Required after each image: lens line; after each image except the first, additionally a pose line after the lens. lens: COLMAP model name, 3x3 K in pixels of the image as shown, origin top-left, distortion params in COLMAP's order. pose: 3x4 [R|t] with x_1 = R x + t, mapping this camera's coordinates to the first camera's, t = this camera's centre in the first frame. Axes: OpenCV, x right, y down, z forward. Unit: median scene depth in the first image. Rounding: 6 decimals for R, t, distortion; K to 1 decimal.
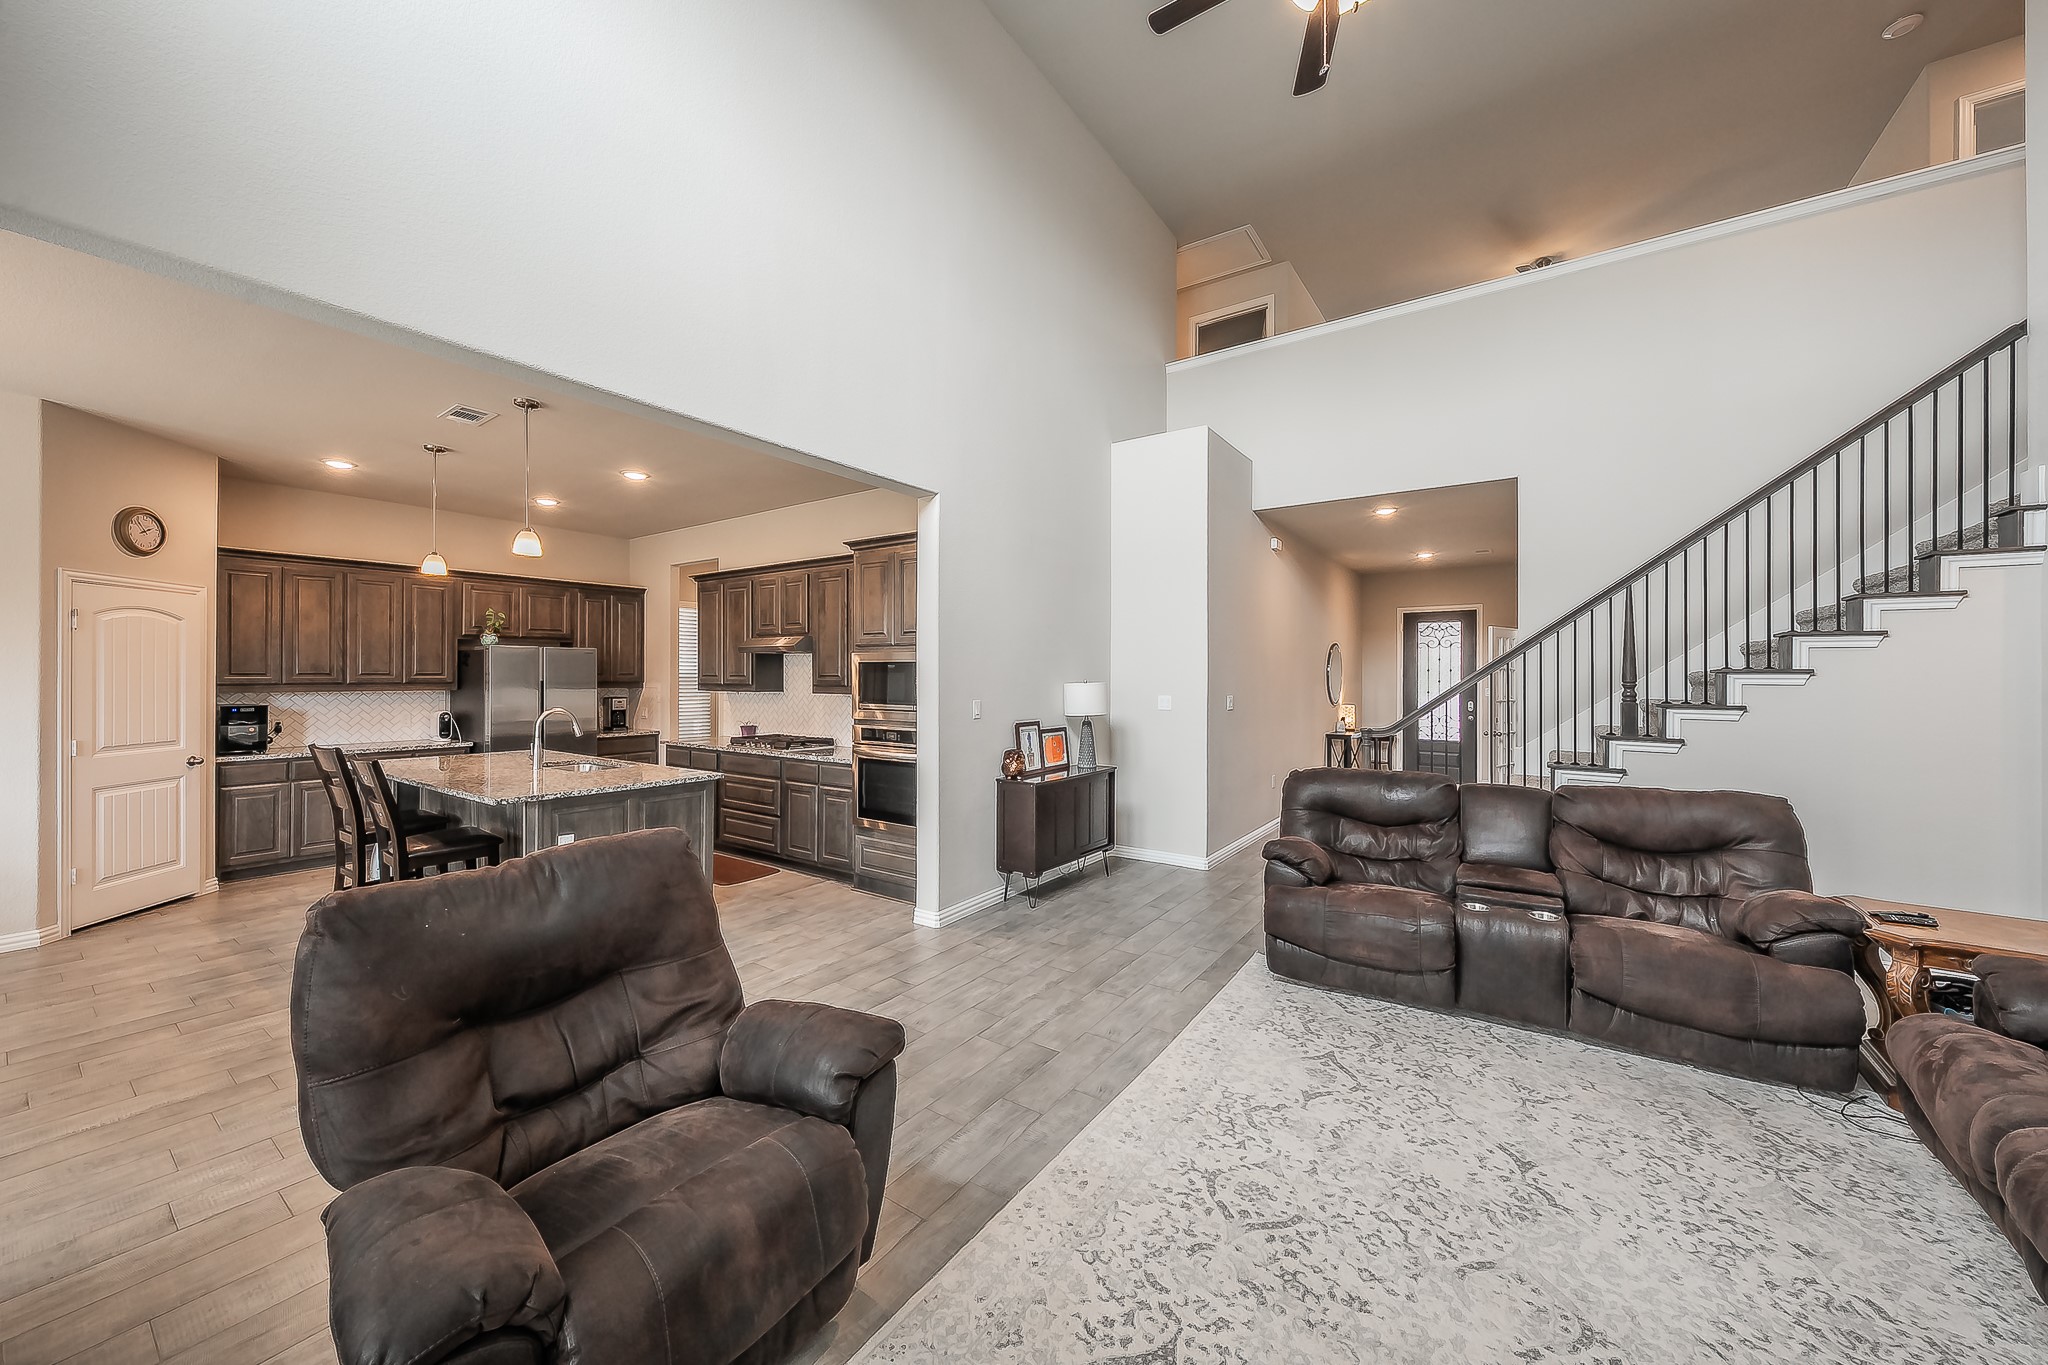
lens RADIAL K [[729.0, 0, 1022.0], [0, 729.0, 667.3], [0, 0, 1]] dist [-0.002443, 0.000737]
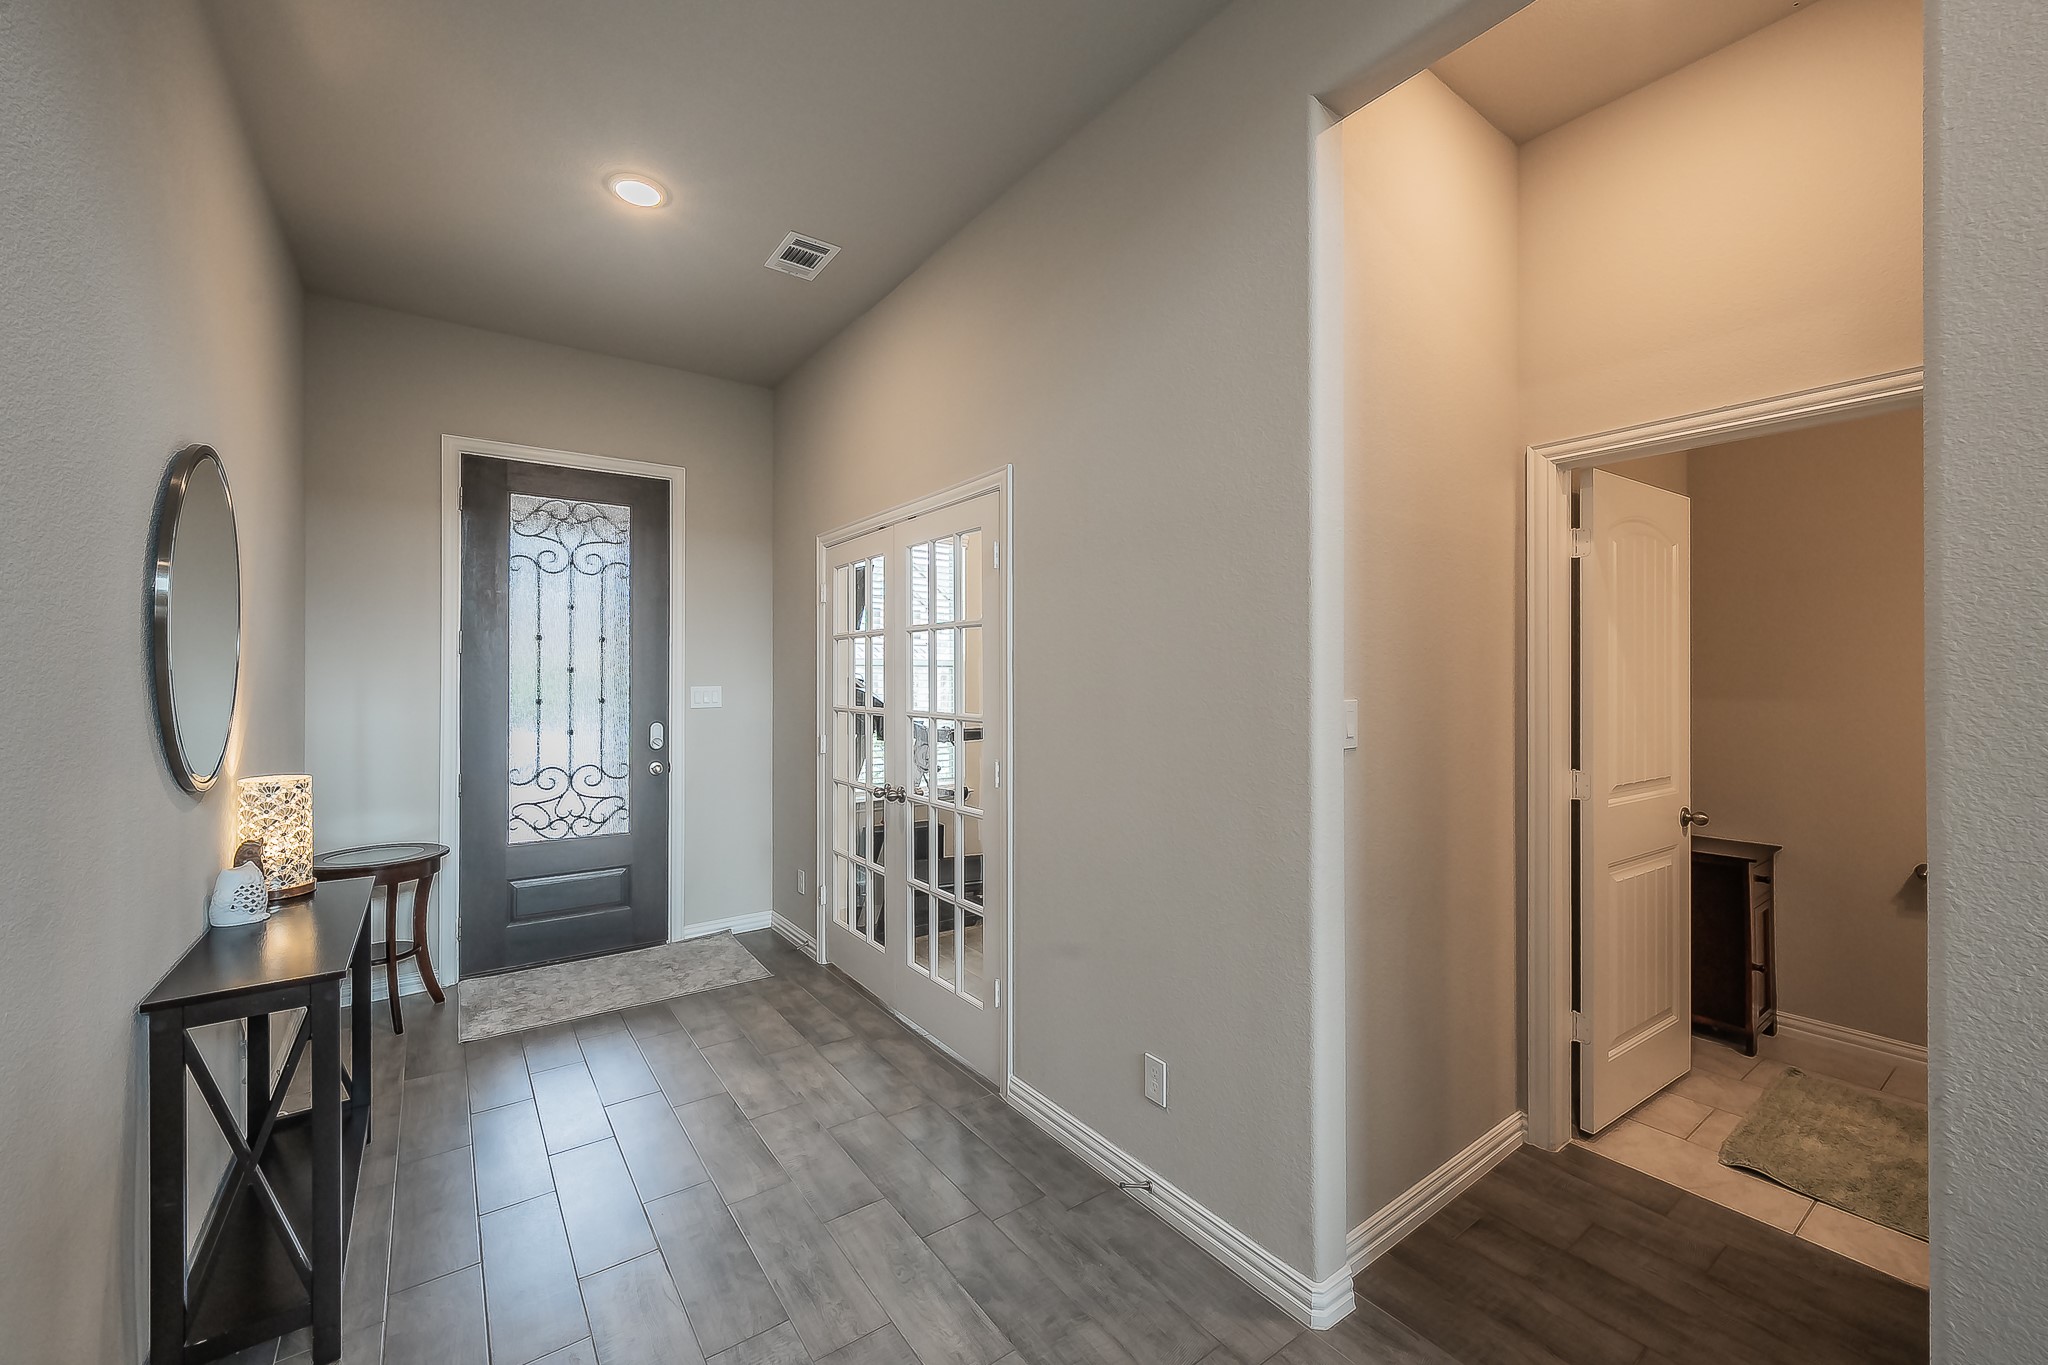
lens RADIAL K [[799.0, 0, 1005.4], [0, 799.0, 681.1], [0, 0, 1]] dist [-0.002612, -0.000020]
pose [[0.342240, -0.001728, 0.939611, 0.566930], [-0.004219, 0.999985, 0.003376, 0.044201], [-0.939603, -0.005120, 0.342228, 1.341328]]
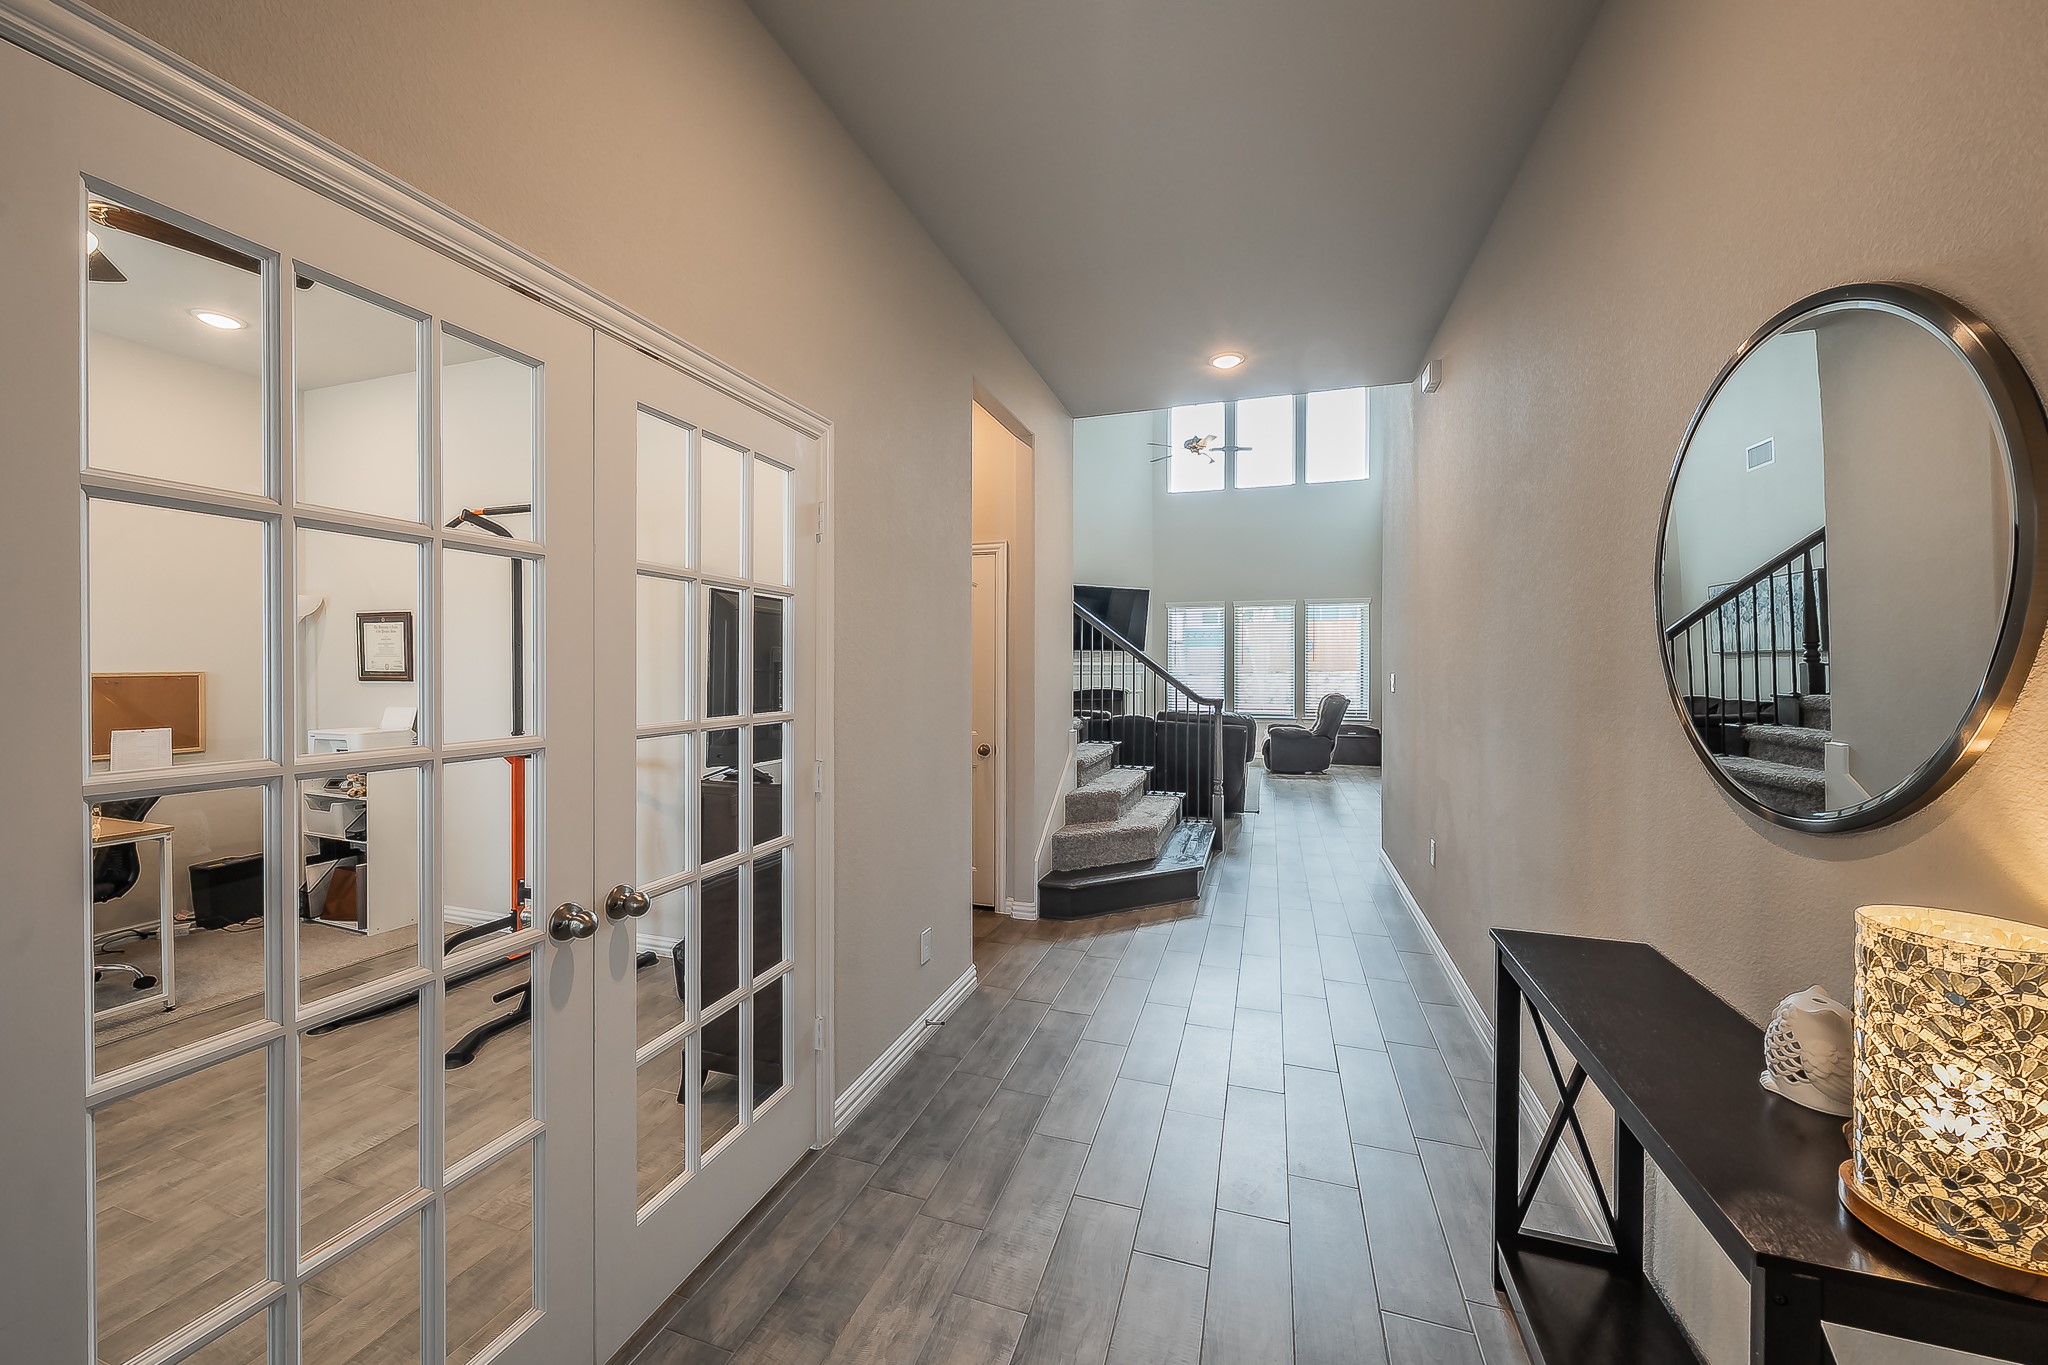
lens RADIAL K [[729.0, 0, 1029.1], [0, 729.0, 670.2], [0, 0, 1]] dist [-0.002443, 0.000737]
pose [[-0.959703, -0.000318, -0.281017, 1.290590], [0.001035, 0.999989, -0.004668, 0.053315], [0.281015, -0.004771, -0.959691, 2.233573]]
